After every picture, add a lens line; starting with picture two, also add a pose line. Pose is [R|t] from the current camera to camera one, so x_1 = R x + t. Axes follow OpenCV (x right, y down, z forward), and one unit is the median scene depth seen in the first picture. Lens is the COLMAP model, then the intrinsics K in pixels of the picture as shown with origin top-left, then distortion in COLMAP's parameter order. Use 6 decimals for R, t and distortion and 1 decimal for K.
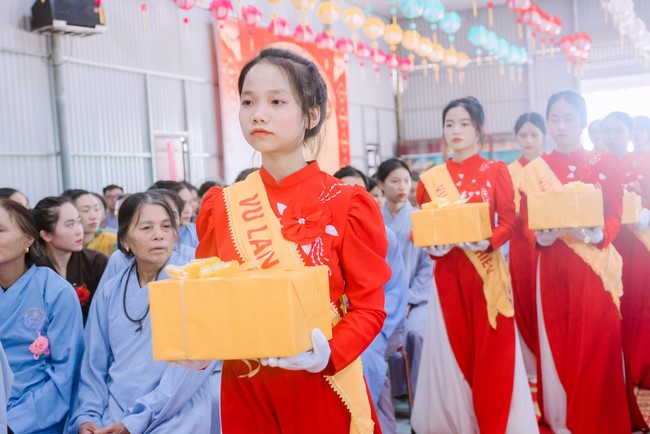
lens RADIAL K [[989.7, 0, 308.4], [0, 989.7, 220.6], [0, 0, 1]] dist [0.195042, 0.000000]
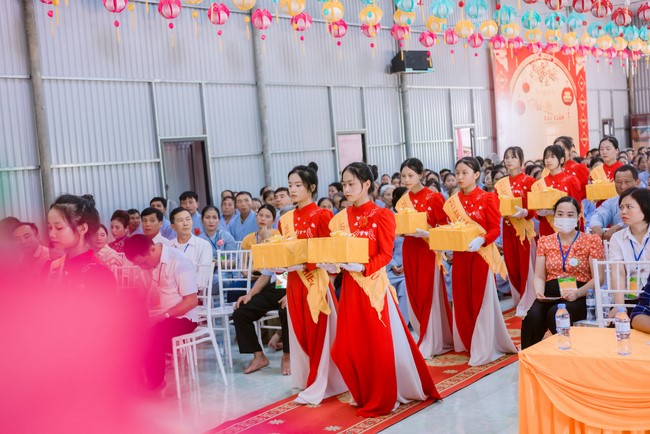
lens RADIAL K [[989.7, 0, 329.5], [0, 989.7, 212.4], [0, 0, 1]] dist [0.195042, 0.000000]
pose [[0.976299, -0.007399, -0.216301, -0.010886], [0.014774, 0.999363, 0.032500, -0.007045], [0.215923, -0.034925, 0.975786, -0.677751]]
